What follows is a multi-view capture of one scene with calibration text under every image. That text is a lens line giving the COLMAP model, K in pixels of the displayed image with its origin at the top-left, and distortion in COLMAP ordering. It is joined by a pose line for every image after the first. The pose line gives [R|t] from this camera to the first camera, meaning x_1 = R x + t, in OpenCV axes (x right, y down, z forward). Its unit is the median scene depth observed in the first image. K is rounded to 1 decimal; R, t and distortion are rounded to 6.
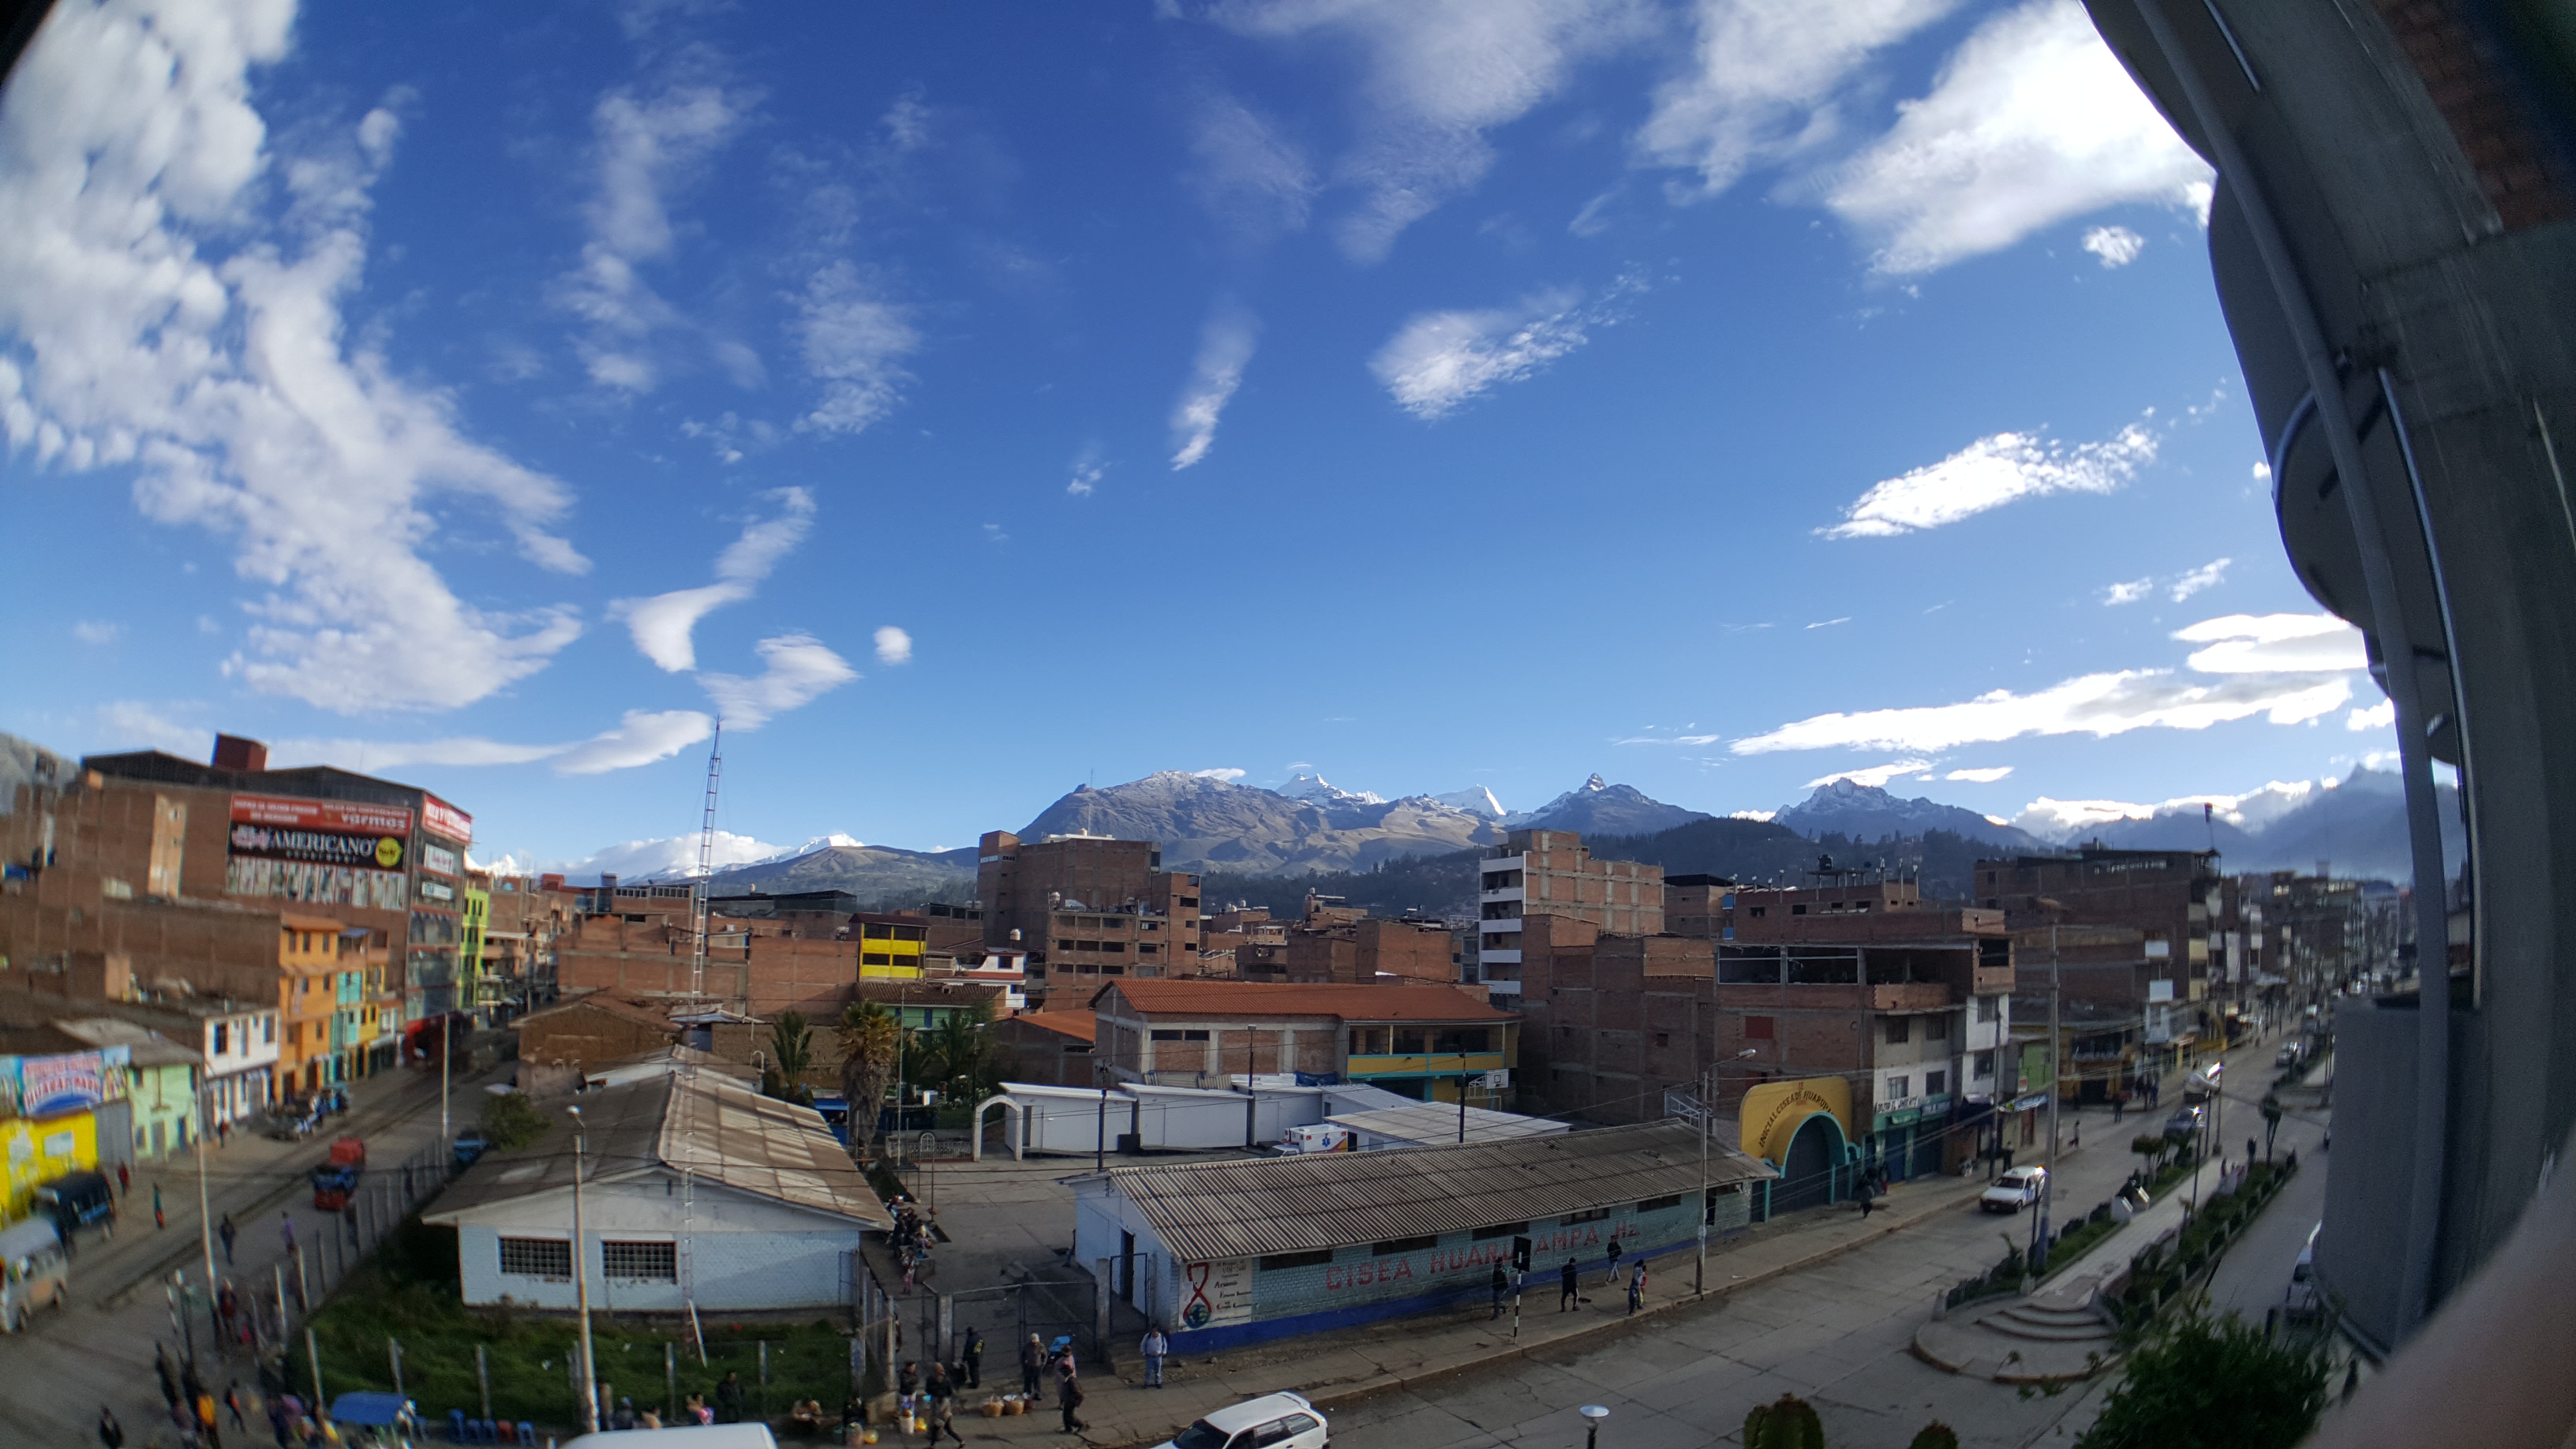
lens RADIAL K [[1344.5, 0, 1263.4], [0, 1344.5, 723.2], [0, 0, 1]] dist [0.000802, -0.014181]
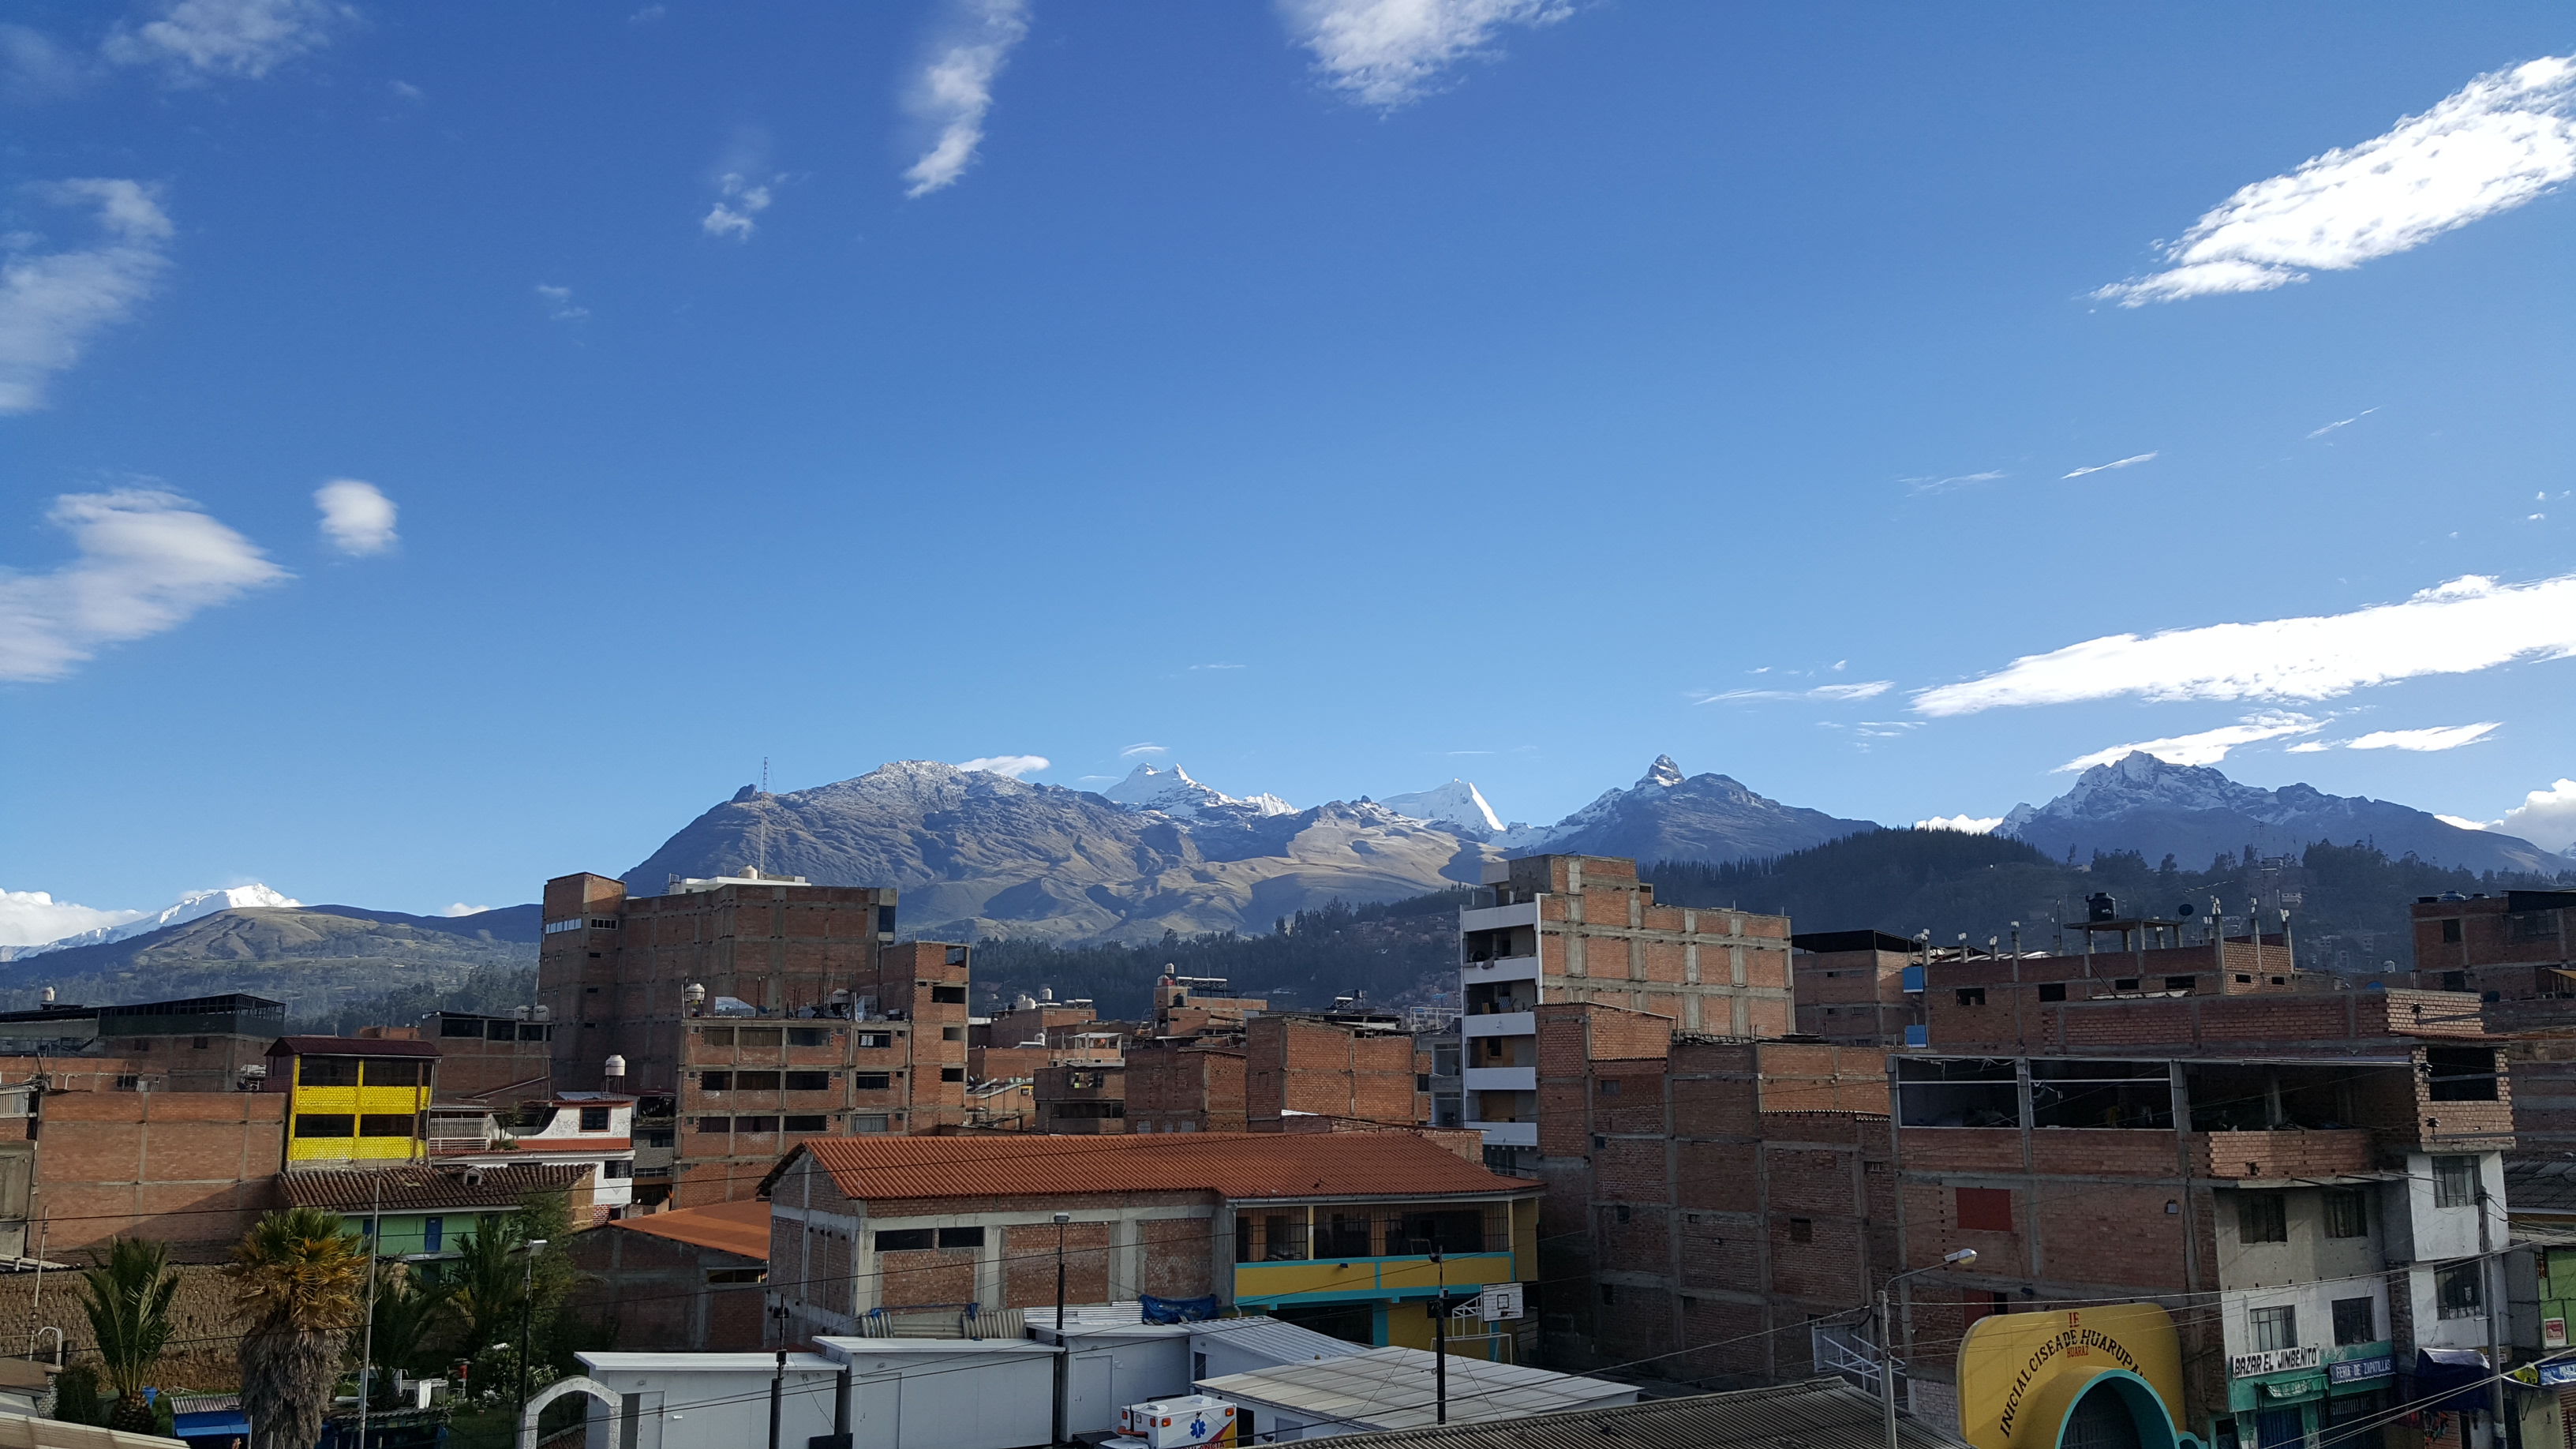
lens RADIAL K [[1344.5, 0, 1263.4], [0, 1344.5, 723.2], [0, 0, 1]] dist [0.000802, -0.014181]
pose [[0.993485, -0.003598, 0.113909, 0.012233], [0.006266, 0.999714, -0.023074, 0.035986], [-0.113793, 0.023637, 0.993223, 0.454131]]
